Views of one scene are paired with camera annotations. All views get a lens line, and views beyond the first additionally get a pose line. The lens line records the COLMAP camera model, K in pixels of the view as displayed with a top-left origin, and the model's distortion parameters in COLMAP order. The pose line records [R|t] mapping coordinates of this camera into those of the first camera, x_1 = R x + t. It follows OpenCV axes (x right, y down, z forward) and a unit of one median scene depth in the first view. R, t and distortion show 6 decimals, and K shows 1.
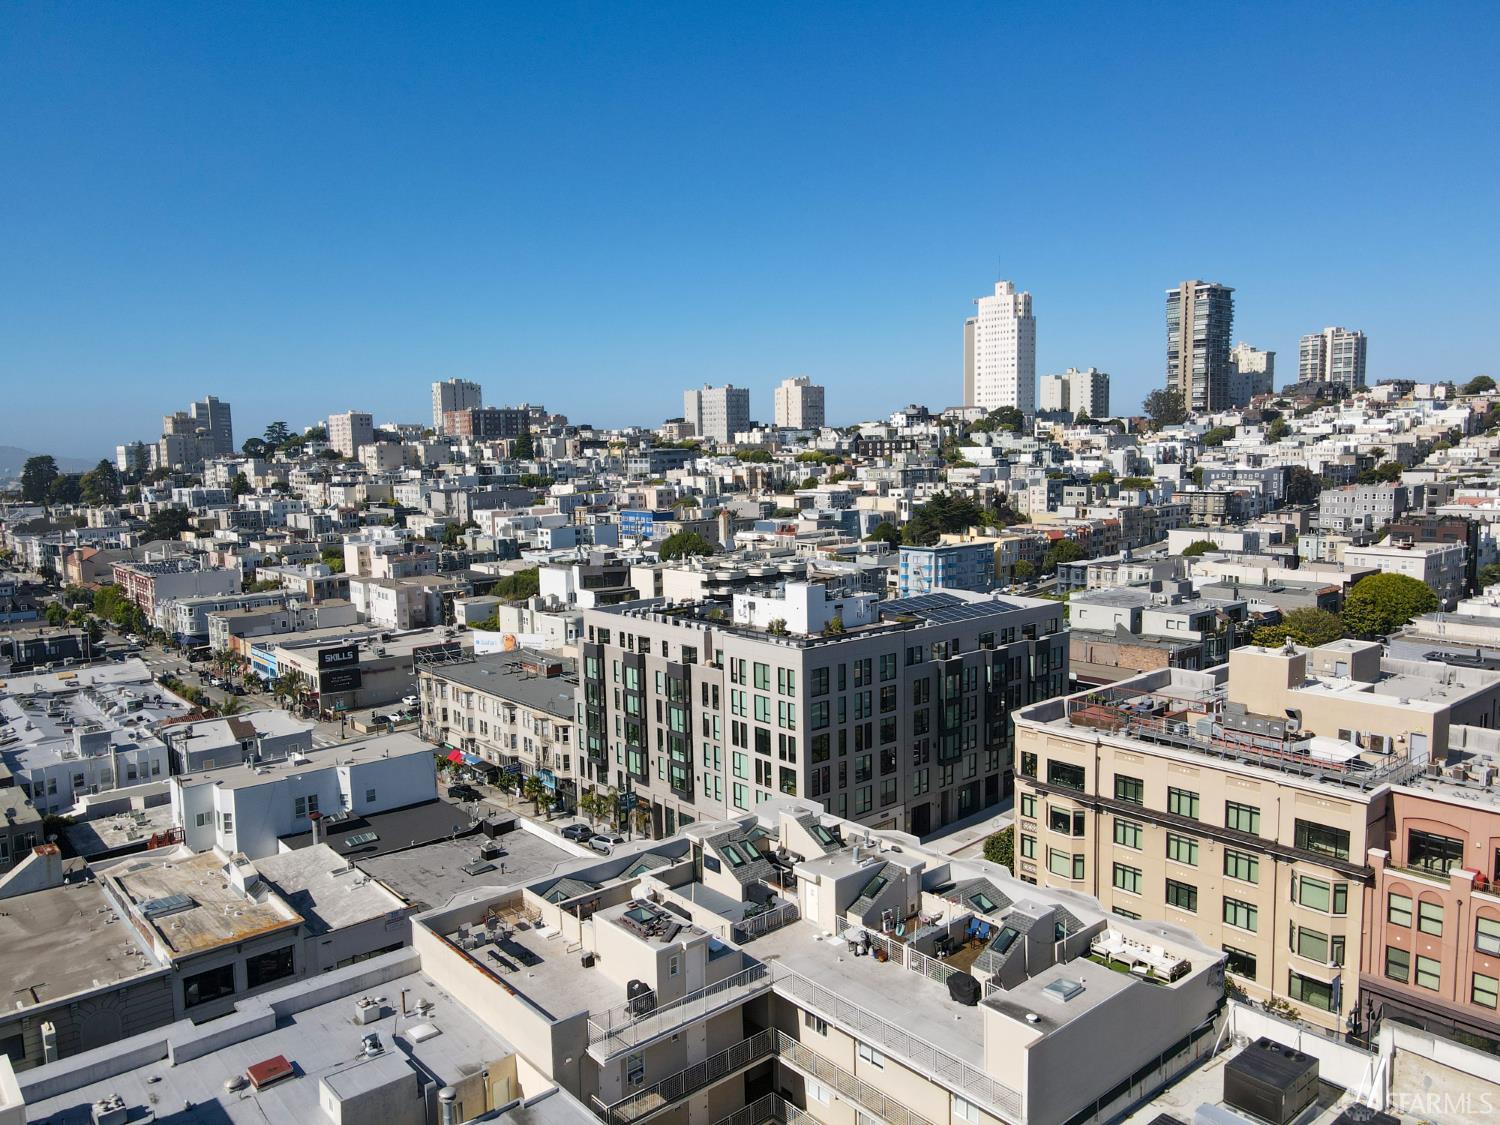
lens RADIAL K [[1105.7, 0, 750.0], [0, 1105.7, 562.5], [0, 0, 1]] dist [-0.005118, 0.007333]
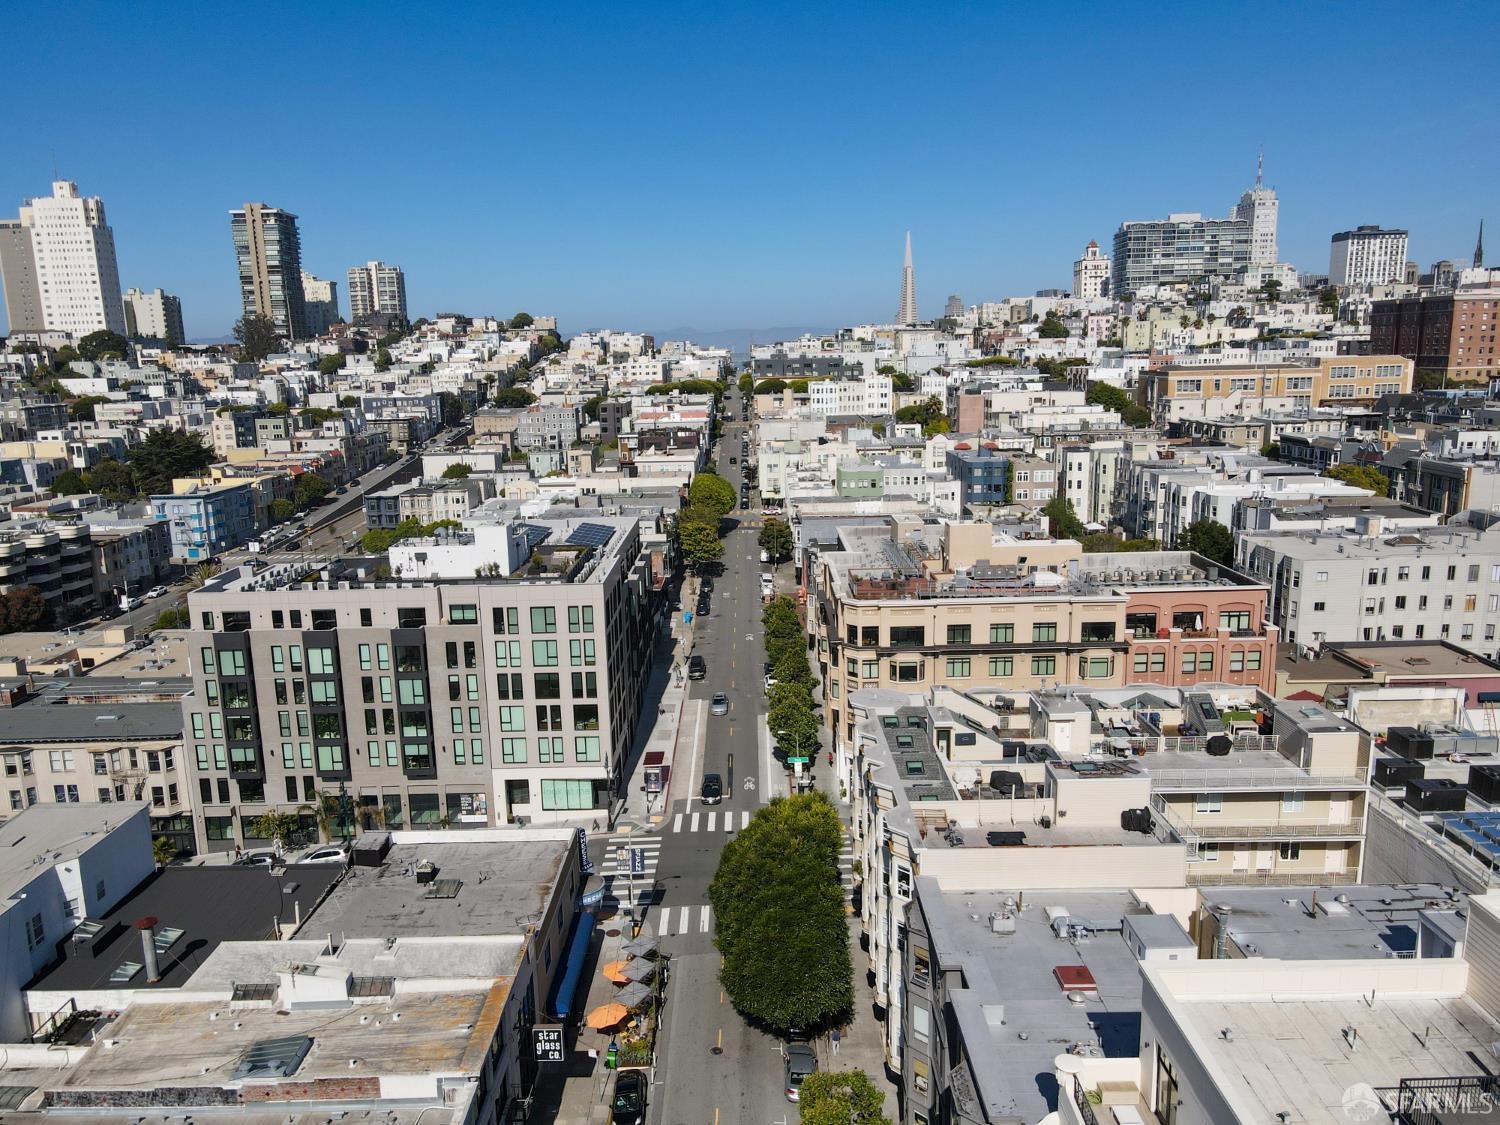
lens RADIAL K [[1099.5, 0, 745.9], [0, 1099.5, 565.3], [0, 0, 1]] dist [-0.003031, 0.036432]
pose [[0.645809, -0.141558, 0.750262, -0.201614], [0.091015, 0.989928, 0.108435, -0.011129], [-0.758055, -0.001744, 0.652188, 0.081613]]
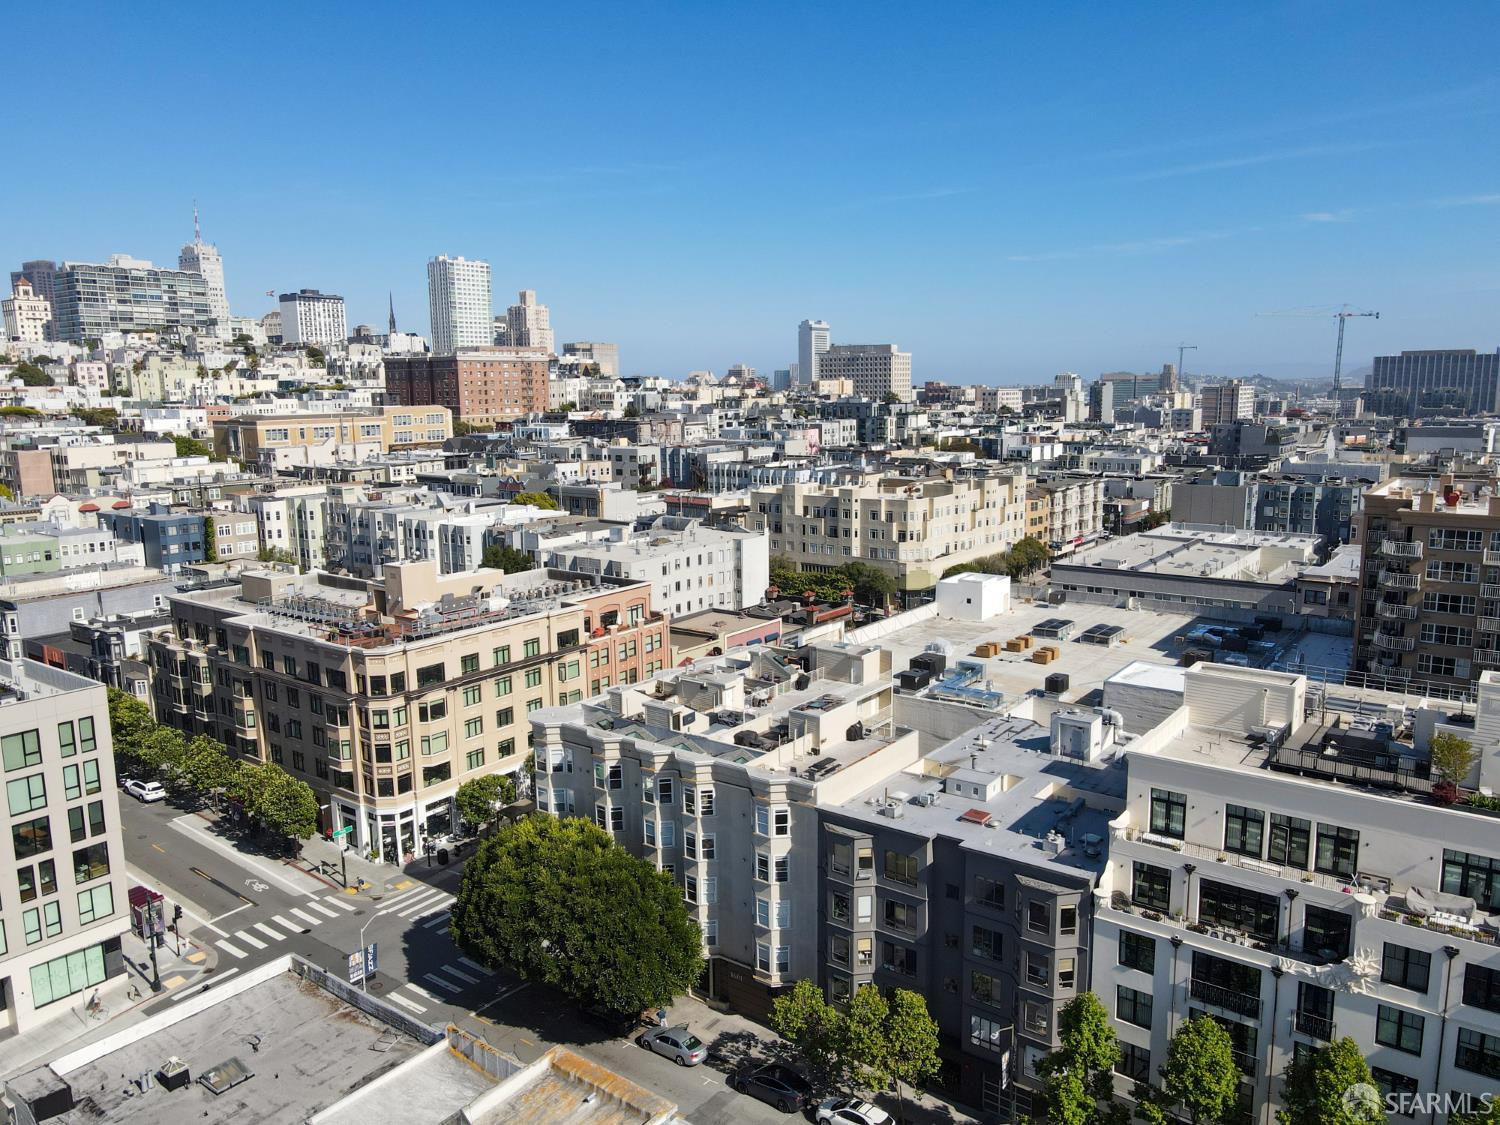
lens RADIAL K [[1099.5, 0, 745.9], [0, 1099.5, 565.3], [0, 0, 1]] dist [-0.003031, 0.036432]
pose [[-0.219377, -0.137659, 0.965880, -0.263607], [0.122160, 0.978329, 0.167179, -0.026443], [-0.967962, 0.154667, -0.197806, 0.228439]]
